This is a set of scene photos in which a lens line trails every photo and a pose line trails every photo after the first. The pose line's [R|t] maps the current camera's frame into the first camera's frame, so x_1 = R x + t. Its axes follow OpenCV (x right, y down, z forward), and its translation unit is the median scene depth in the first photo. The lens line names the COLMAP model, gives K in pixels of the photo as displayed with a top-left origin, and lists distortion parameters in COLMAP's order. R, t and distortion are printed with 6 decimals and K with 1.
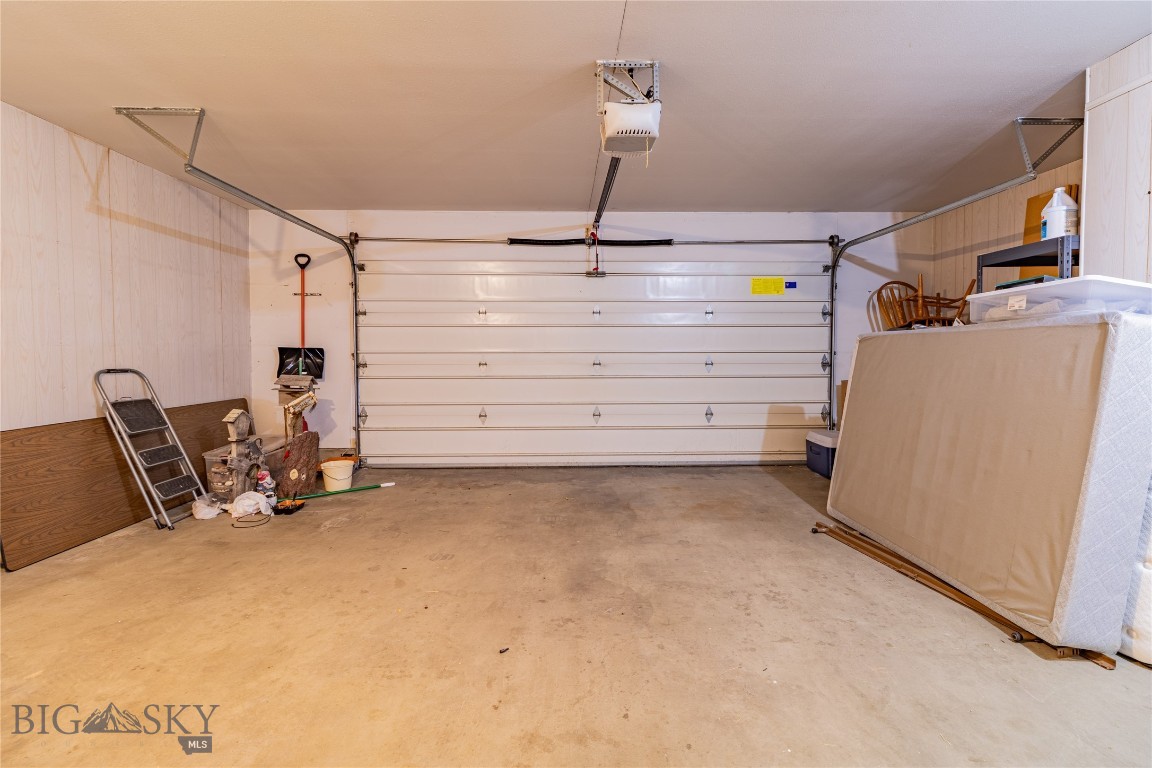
lens RADIAL K [[530.9, 0, 576.7], [0, 530.9, 366.0], [0, 0, 1]] dist [0.001912, 0.000255]
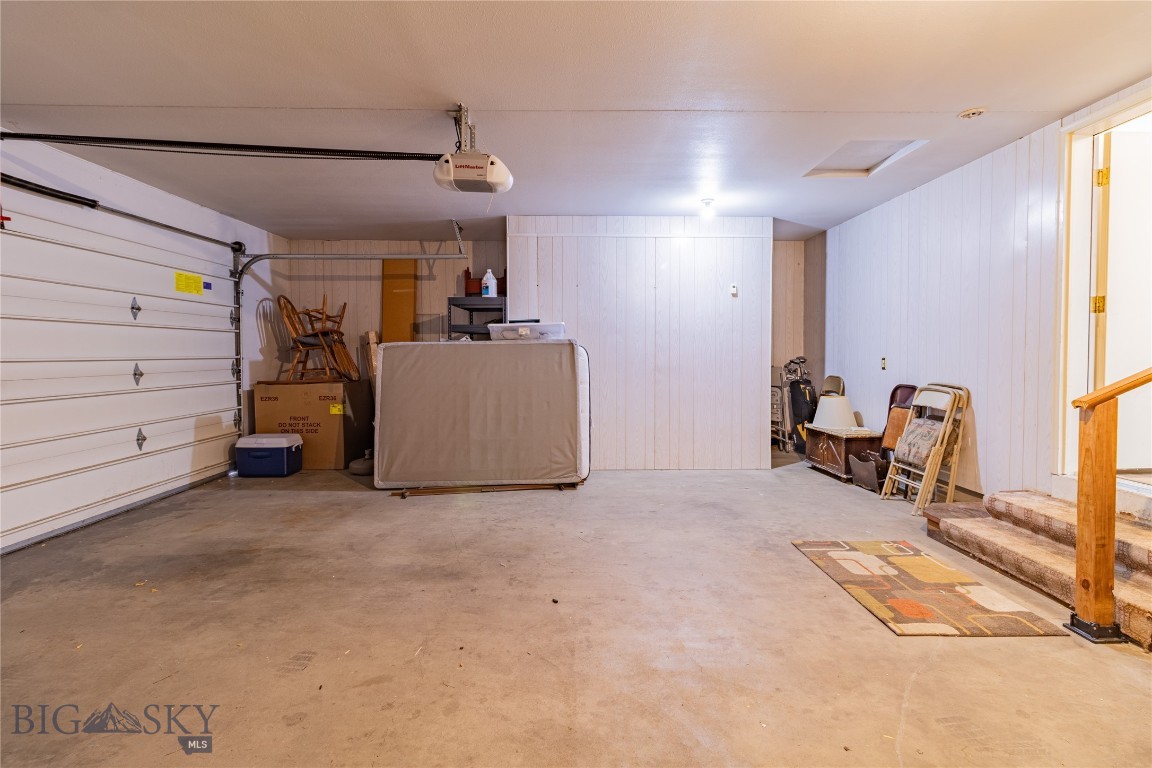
lens RADIAL K [[530.9, 0, 576.7], [0, 530.9, 366.0], [0, 0, 1]] dist [0.001912, 0.000255]
pose [[0.016349, -0.023256, 0.999596, -0.858405], [0.033424, 0.999183, 0.022700, -0.020855], [-0.999308, 0.033039, 0.017113, 0.578753]]
